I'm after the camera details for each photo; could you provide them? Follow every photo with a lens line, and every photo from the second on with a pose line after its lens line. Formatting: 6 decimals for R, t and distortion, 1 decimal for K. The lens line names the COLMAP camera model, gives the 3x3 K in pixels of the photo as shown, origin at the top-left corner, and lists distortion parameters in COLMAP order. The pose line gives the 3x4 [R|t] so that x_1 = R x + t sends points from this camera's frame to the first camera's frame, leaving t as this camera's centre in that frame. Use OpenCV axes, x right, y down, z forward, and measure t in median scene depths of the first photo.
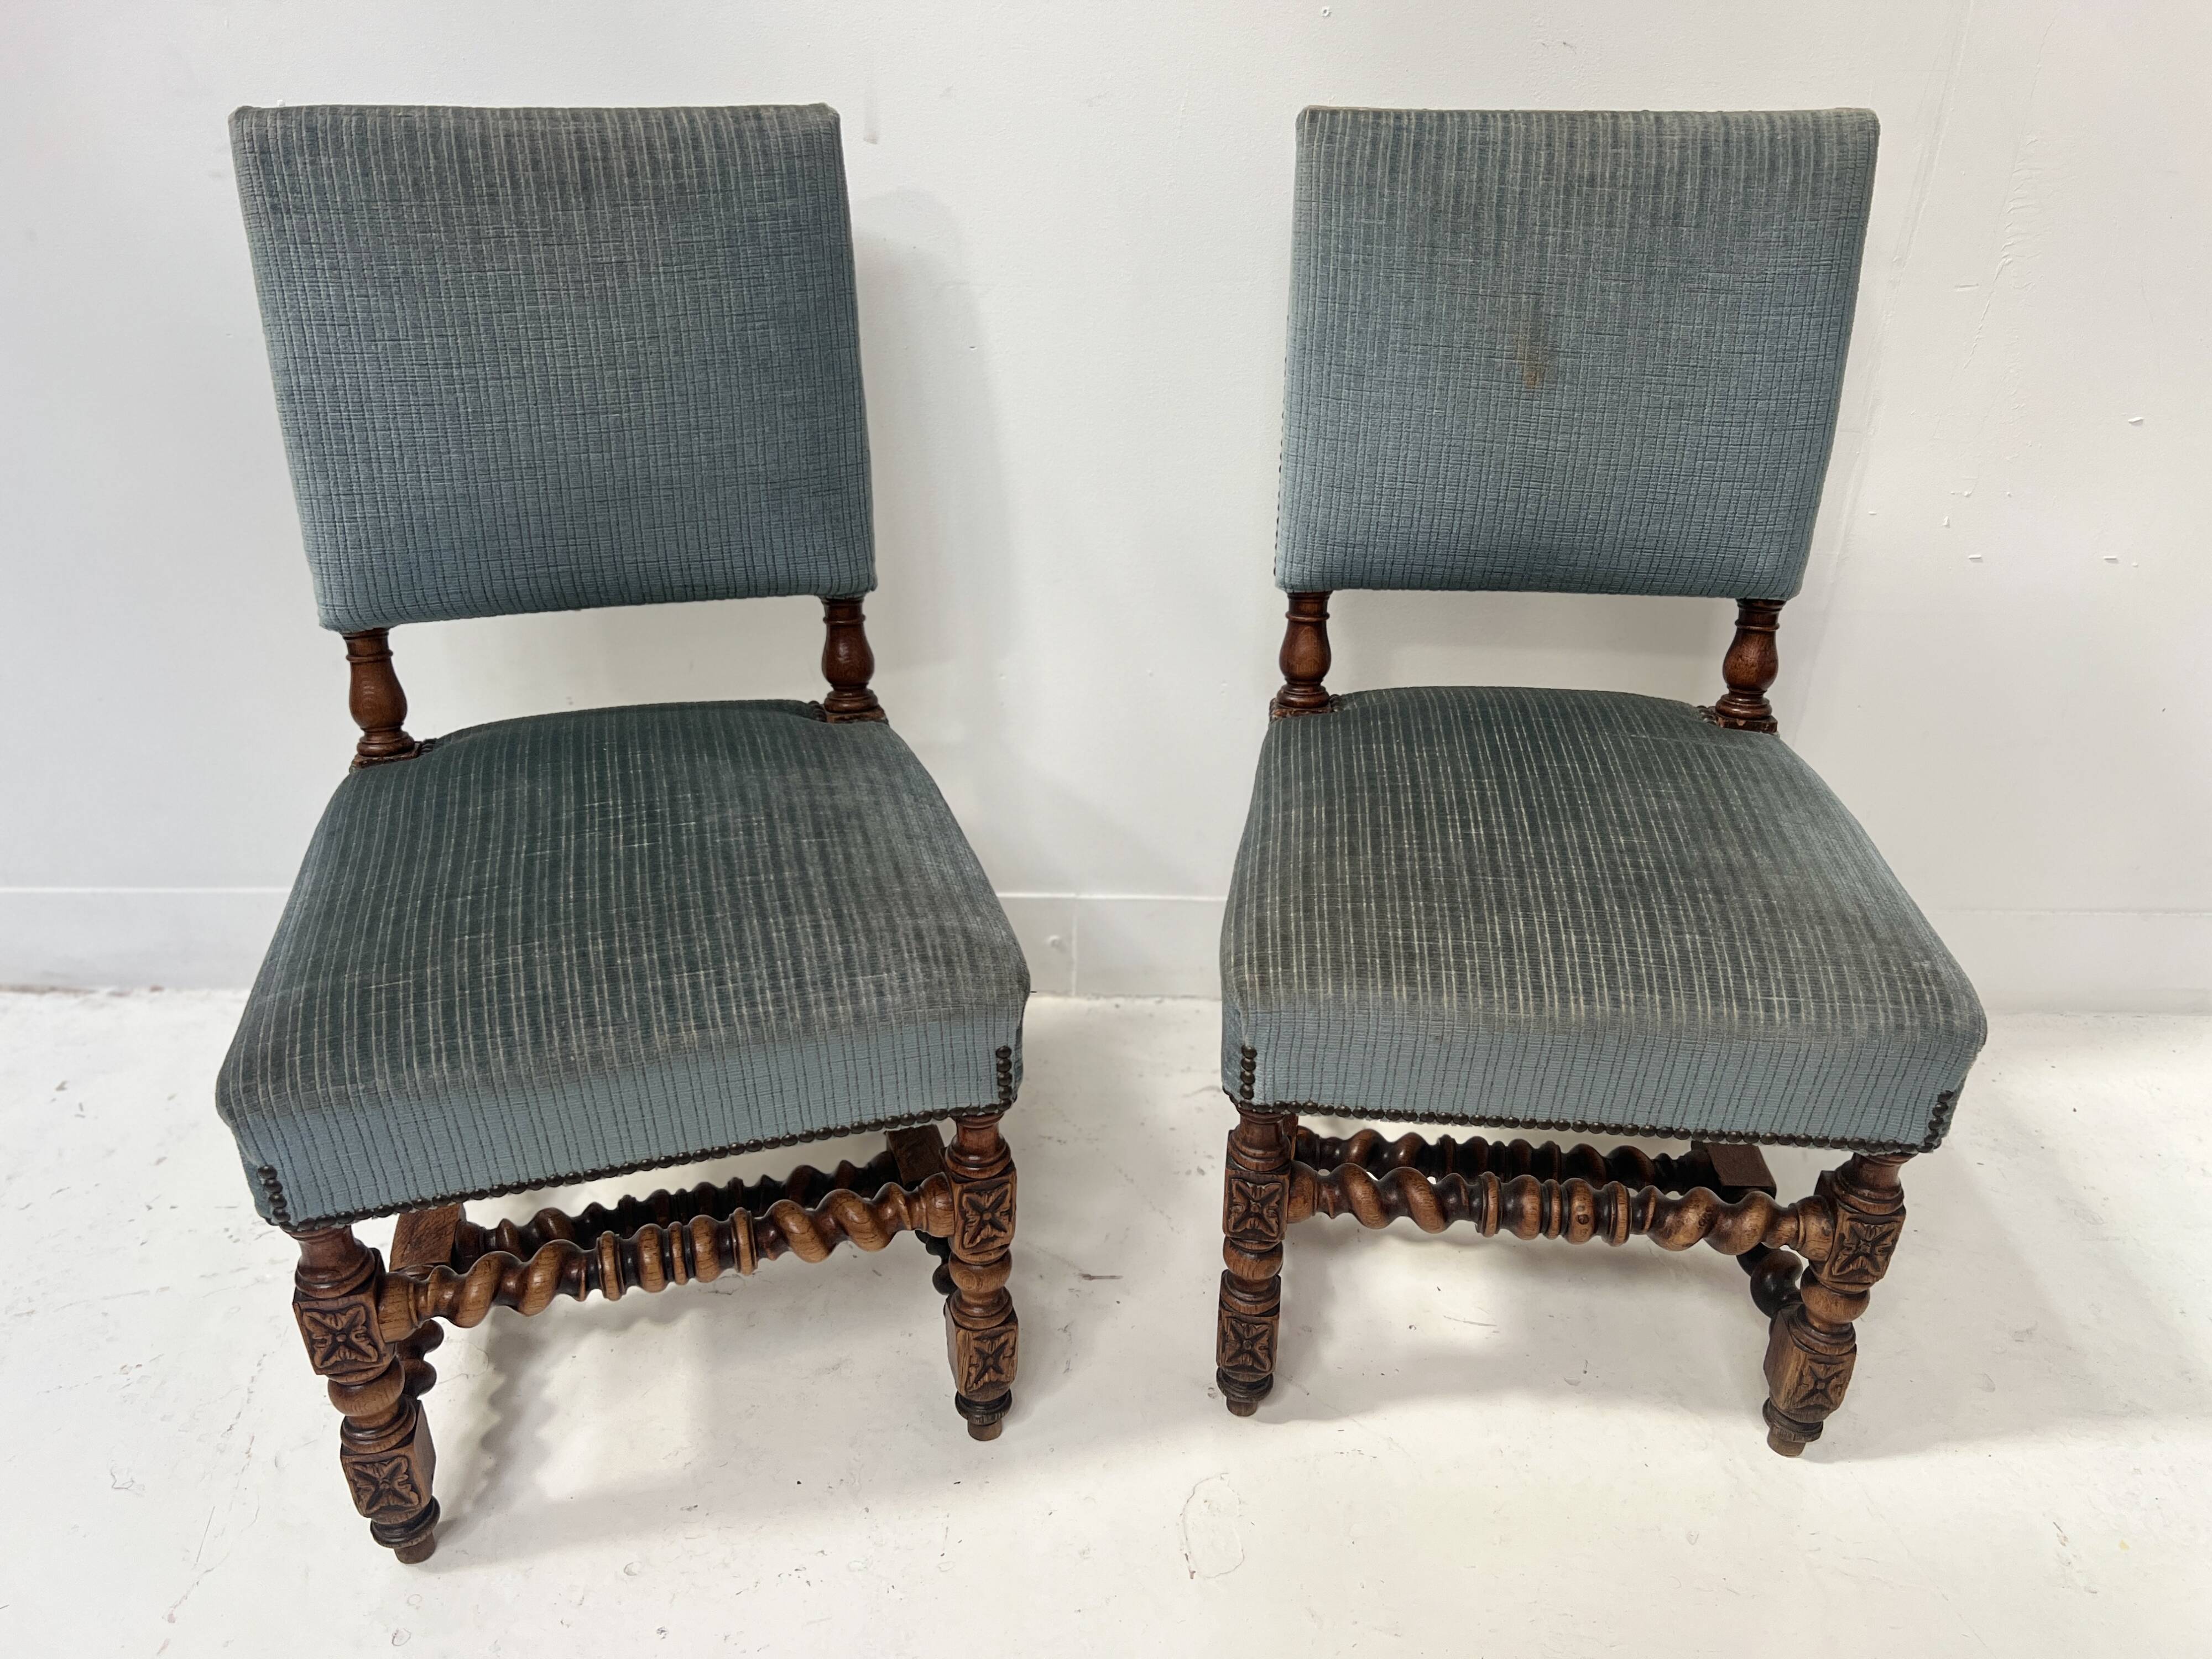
lens RADIAL K [[1667.2, 0, 1109.0], [0, 1667.2, 859.7], [0, 0, 1]] dist [0.050965, -0.056322]
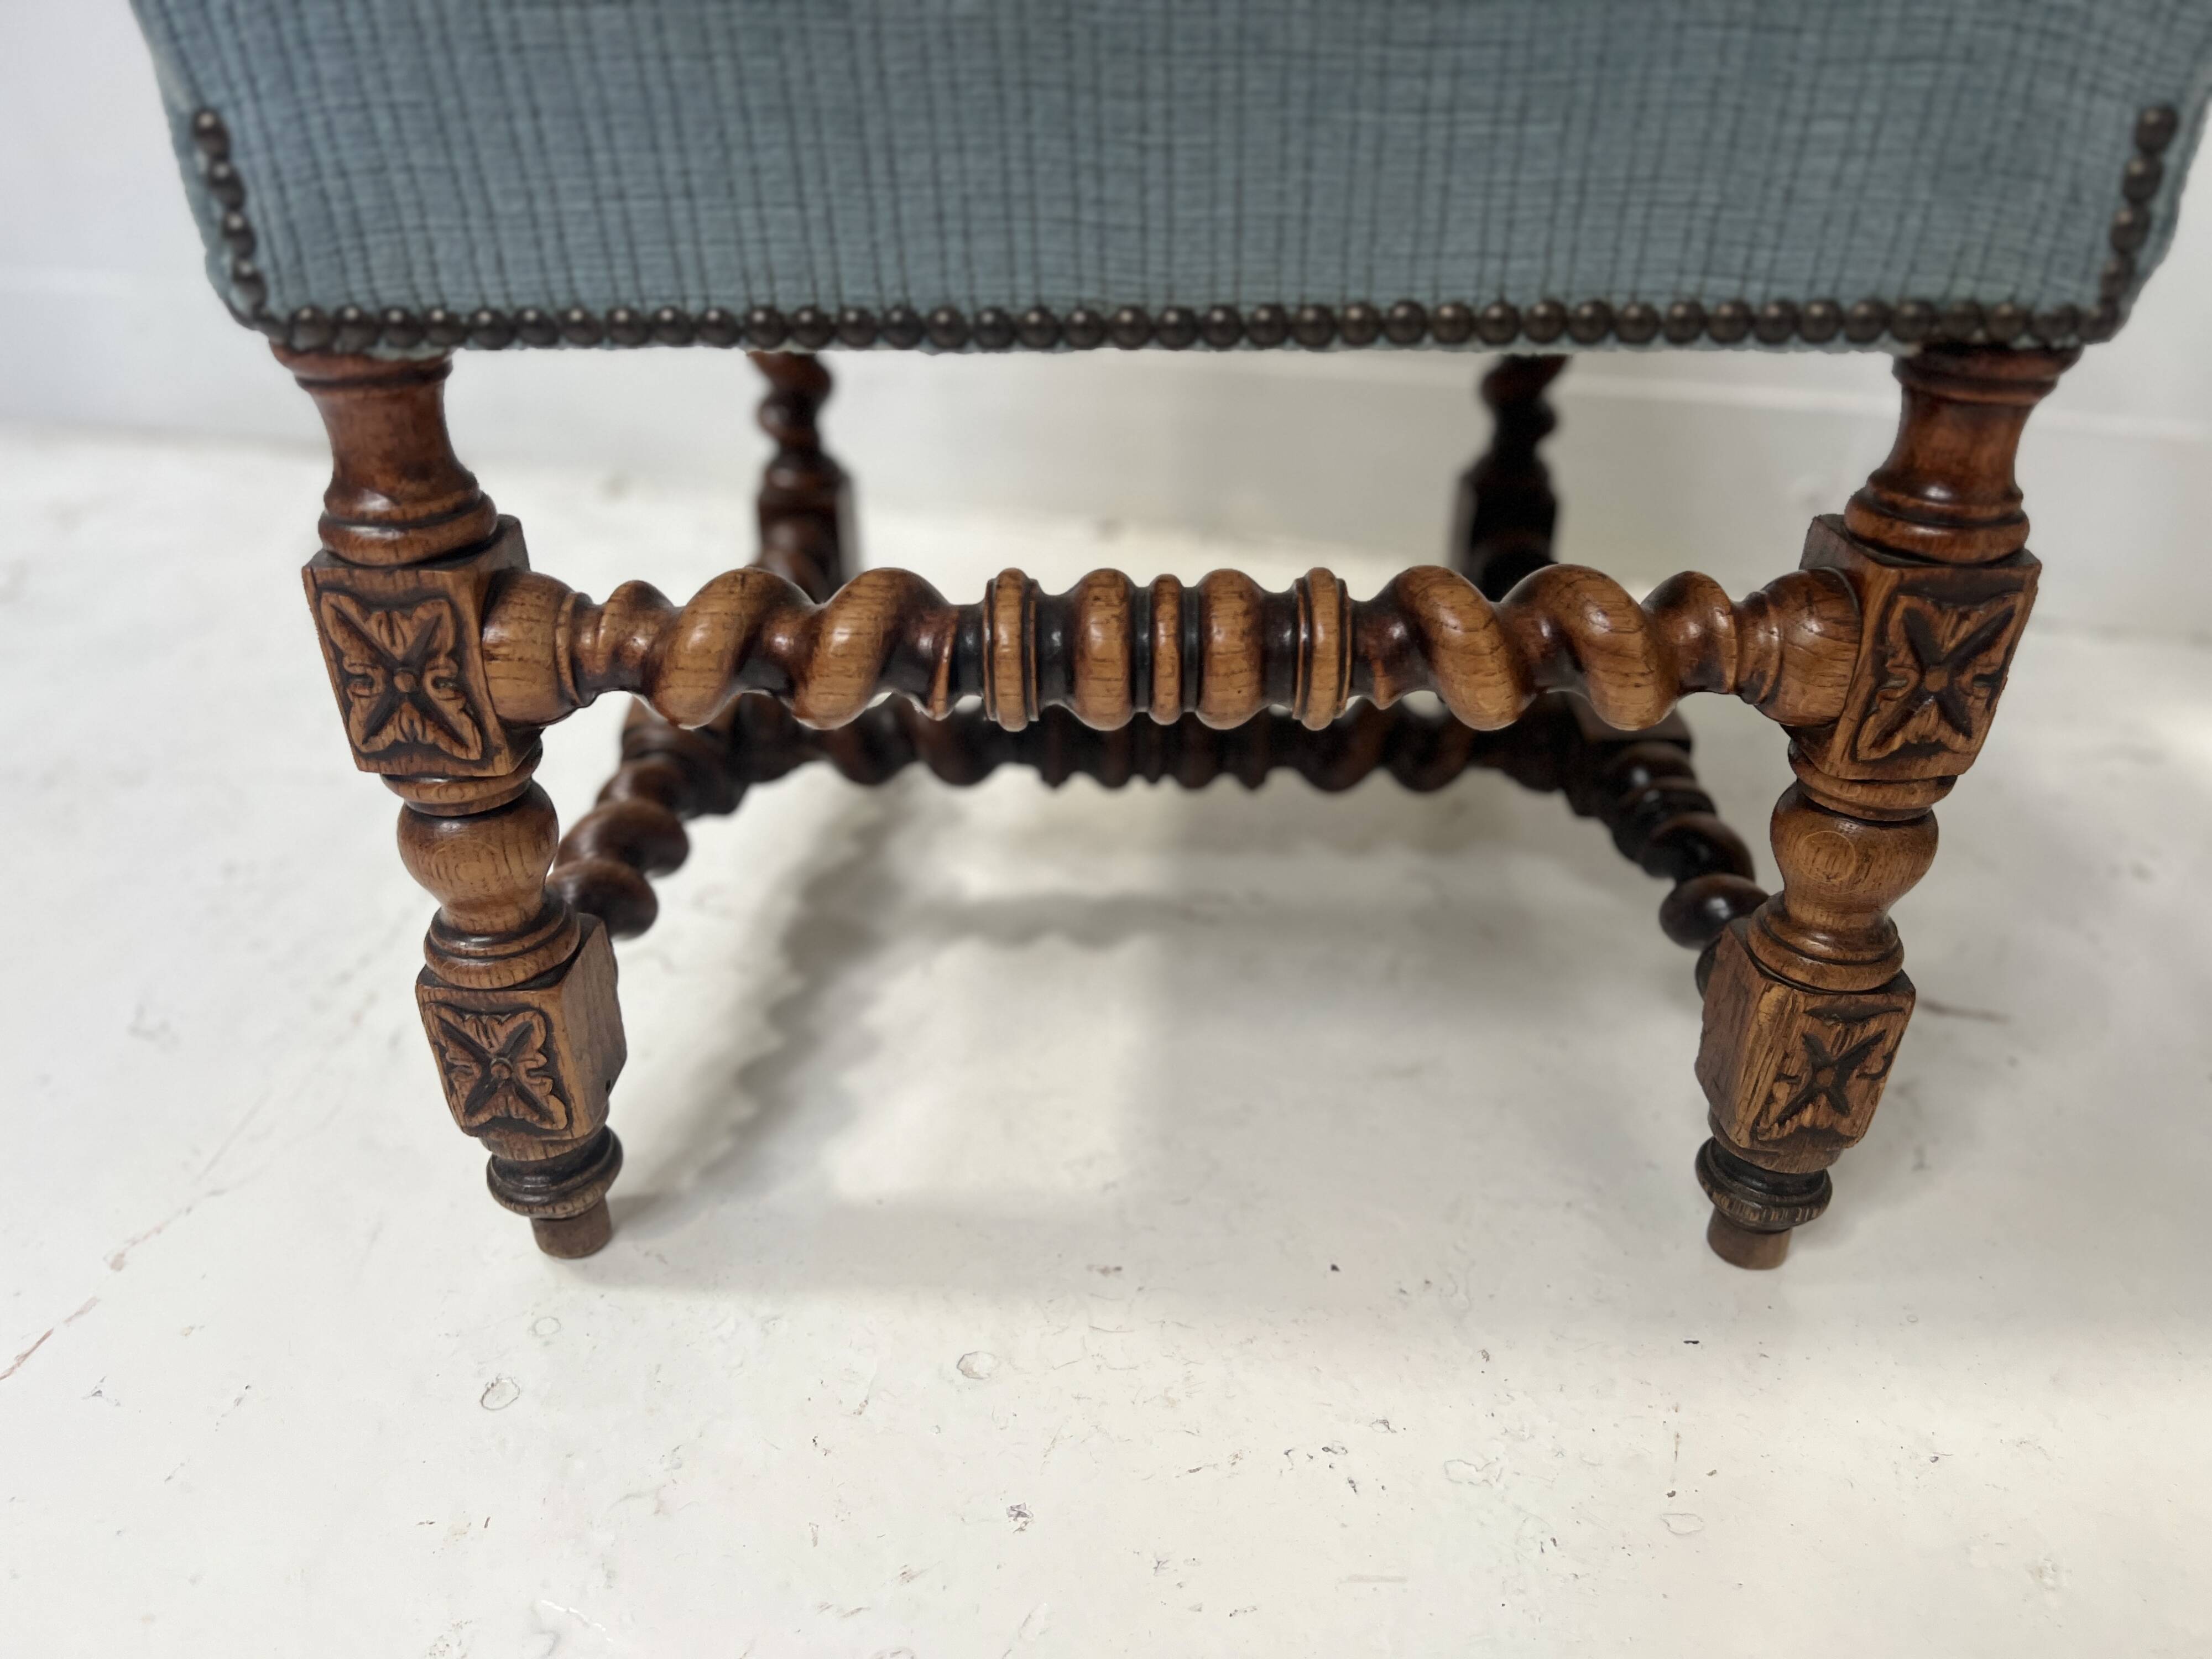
lens RADIAL K [[1667.2, 0, 1110.4], [0, 1667.2, 831.4], [0, 0, 1]] dist [0.050965, -0.056322]
pose [[0.958912, 0.133759, -0.250191, -0.152355], [-0.127609, 0.990988, 0.040721, 0.253418], [0.253383, -0.007122, 0.967340, 0.565717]]
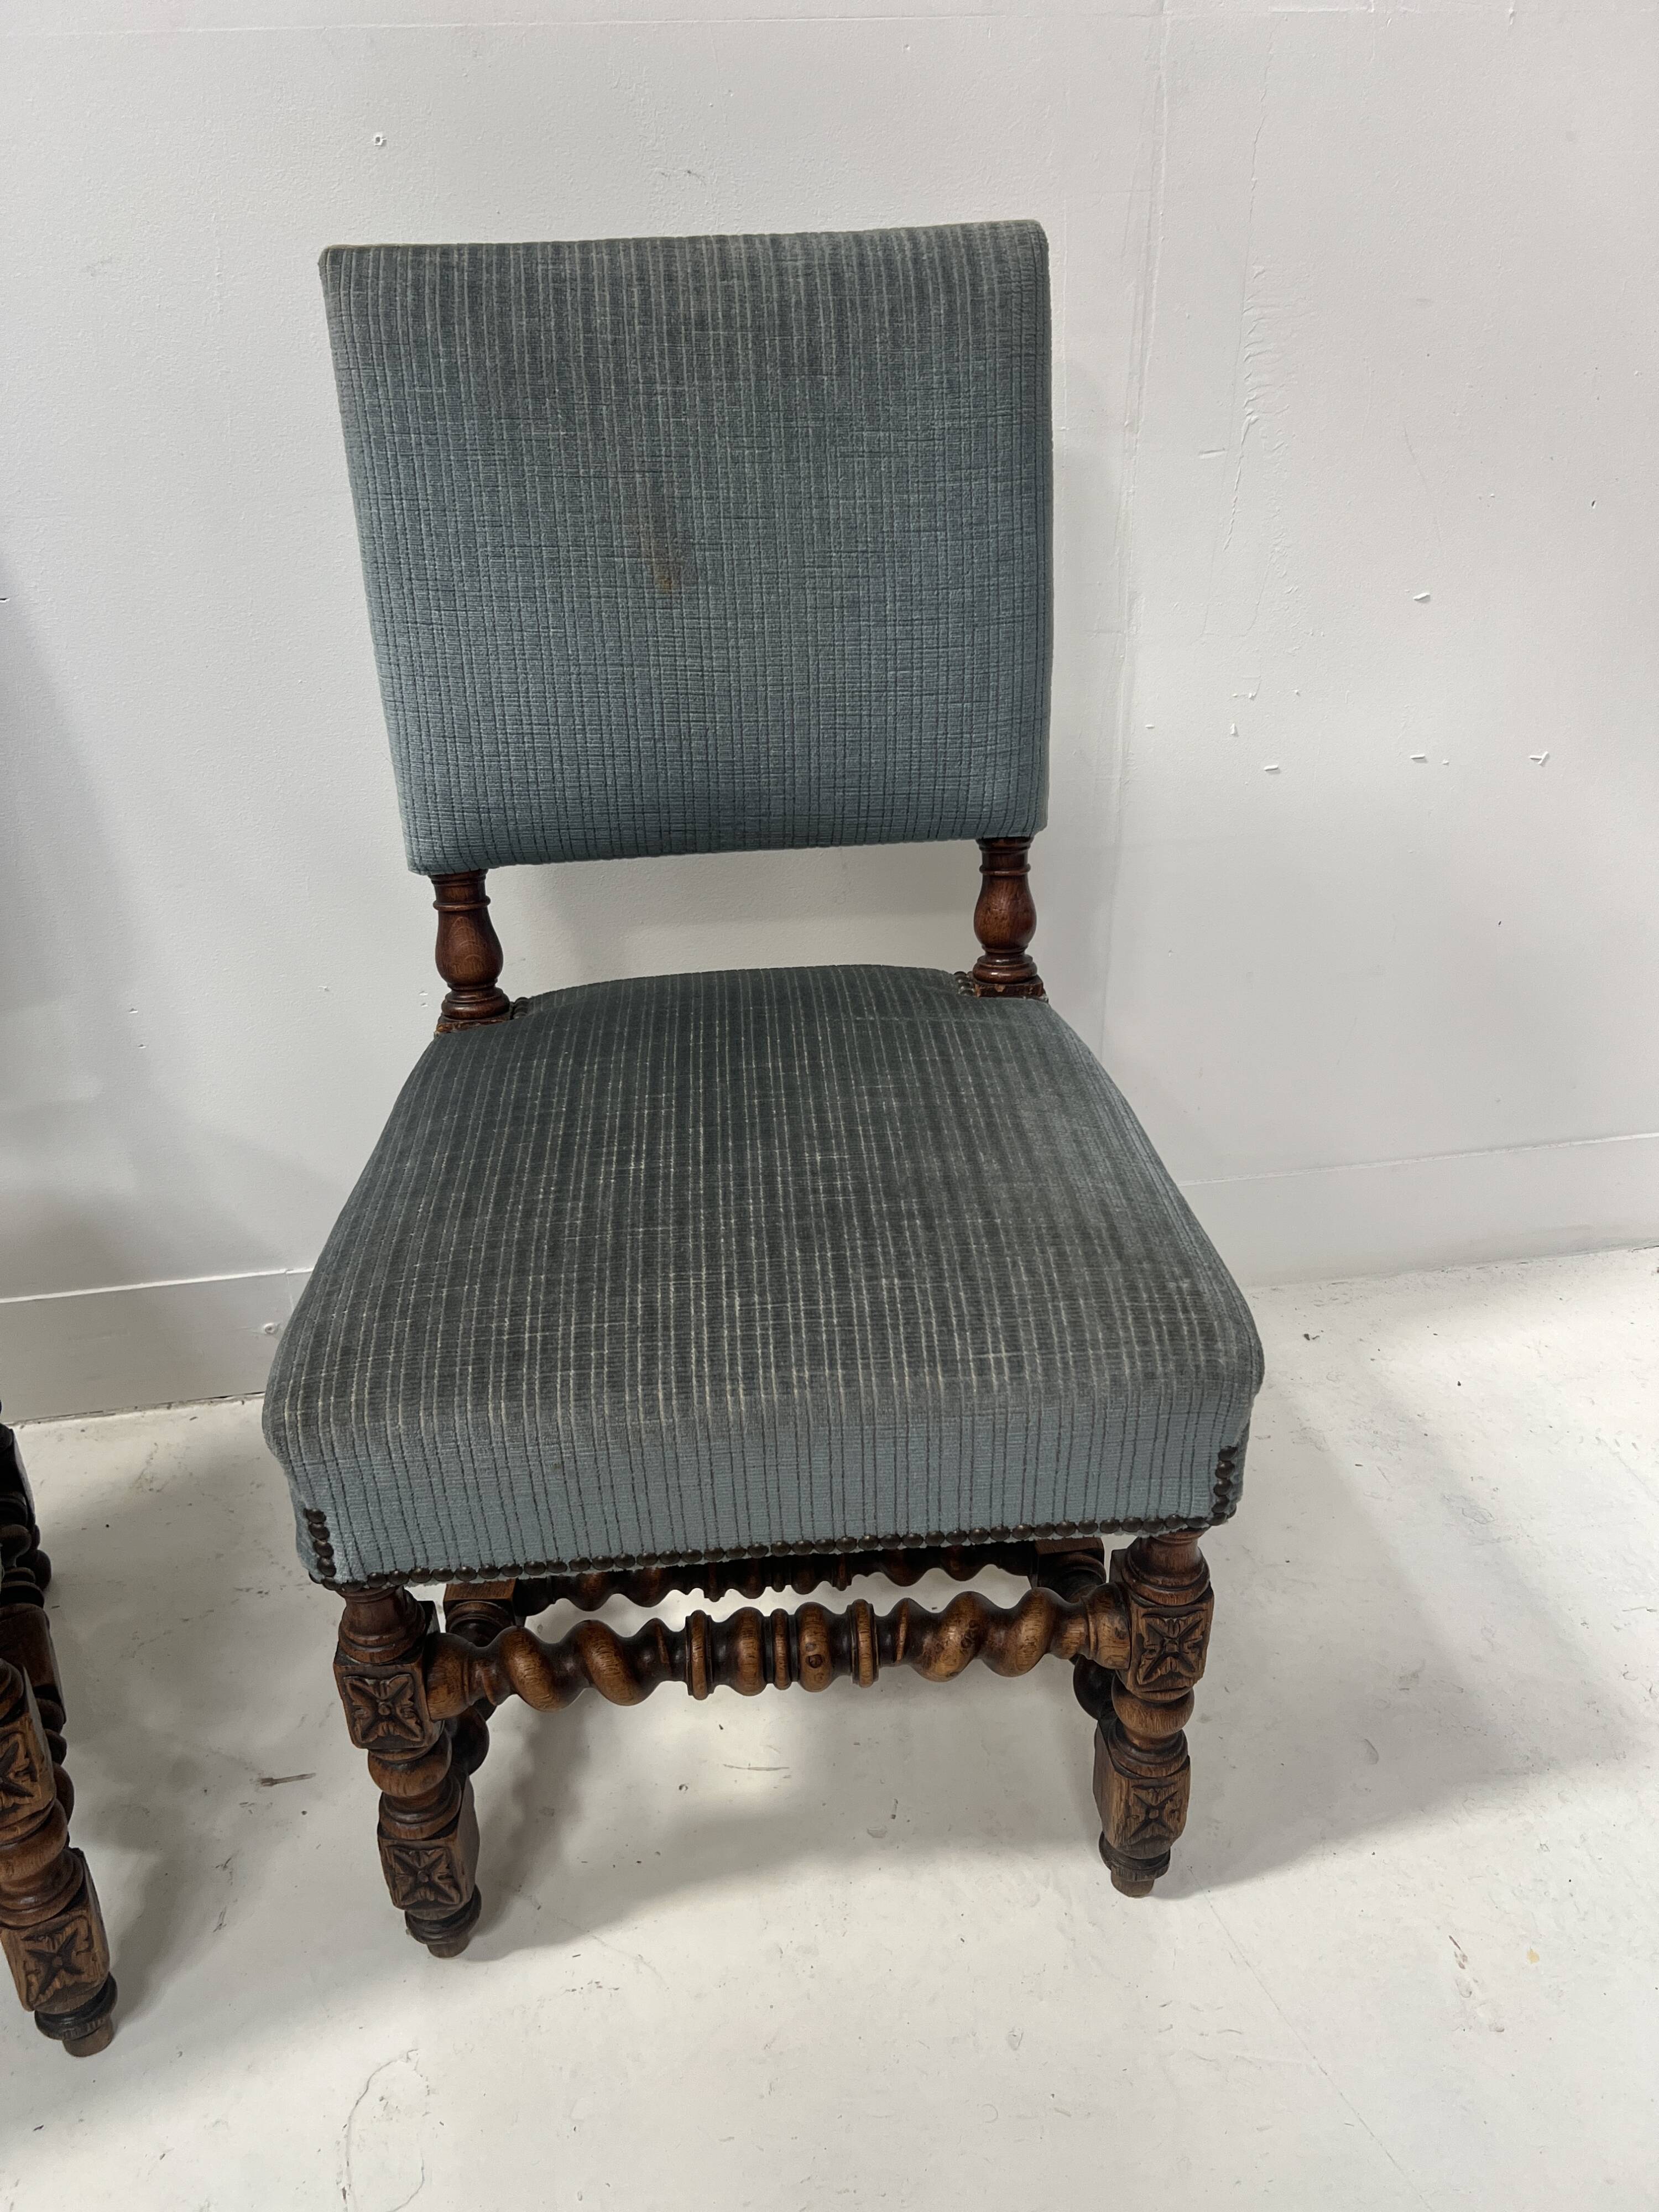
lens RADIAL K [[1667.2, 0, 831.6], [0, 1667.2, 1114.1], [0, 0, 1]] dist [0.050965, -0.056322]
pose [[0.986665, -0.106195, 0.123350, 0.217696], [0.108715, 0.993976, -0.013862, -0.020312], [-0.121135, 0.027087, 0.992266, 0.232165]]
